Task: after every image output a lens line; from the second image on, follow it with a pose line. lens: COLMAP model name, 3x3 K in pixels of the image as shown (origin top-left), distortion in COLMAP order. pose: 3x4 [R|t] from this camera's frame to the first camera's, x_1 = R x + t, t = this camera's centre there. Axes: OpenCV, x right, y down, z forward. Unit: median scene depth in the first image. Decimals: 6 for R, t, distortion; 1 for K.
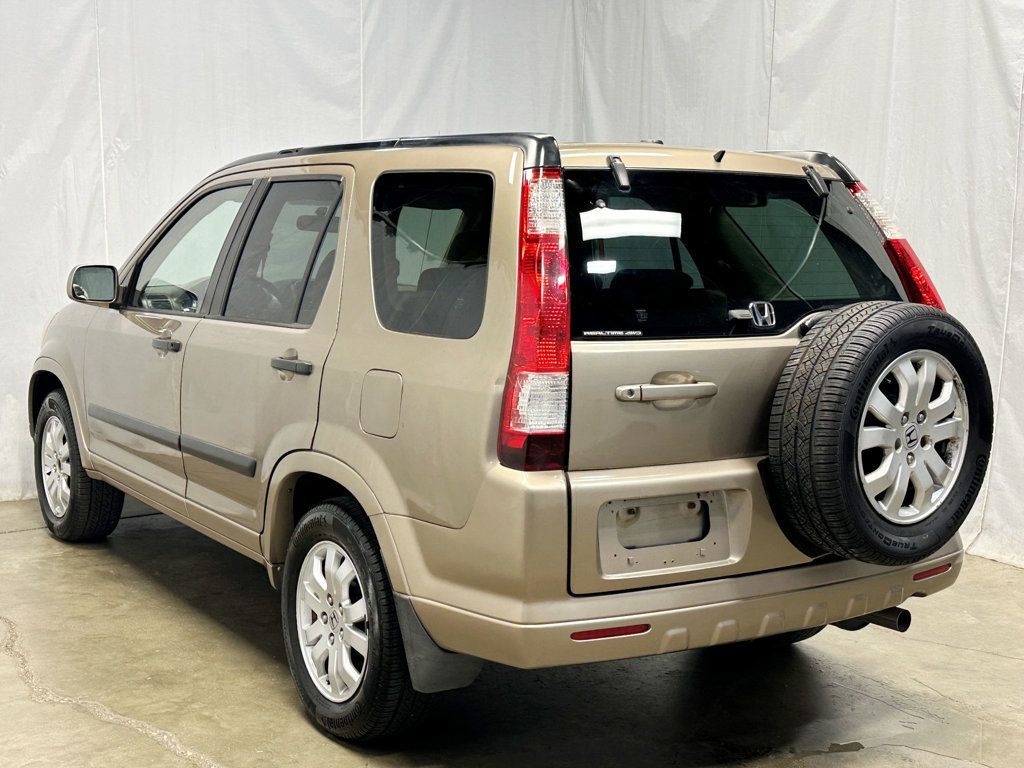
lens RADIAL K [[1325.8, 0, 512.0], [0, 1325.8, 384.0], [0, 0, 1]] dist [0.241972, -0.663287]
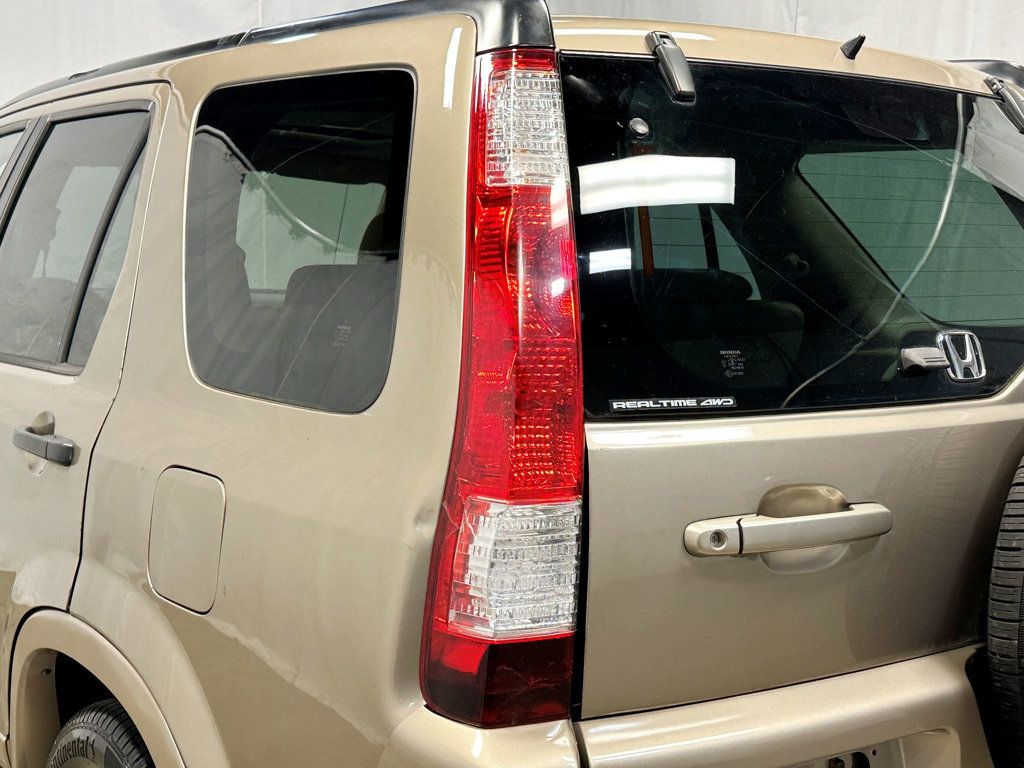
lens RADIAL K [[1366.6, 0, 512.0], [0, 1366.6, 384.0], [0, 0, 1]] dist [0.029038, 0.076018]
pose [[0.999263, -0.004124, 0.038161, 0.002370], [0.004214, 0.999988, -0.002298, -0.042380], [-0.038151, 0.002457, 0.999269, 0.514131]]
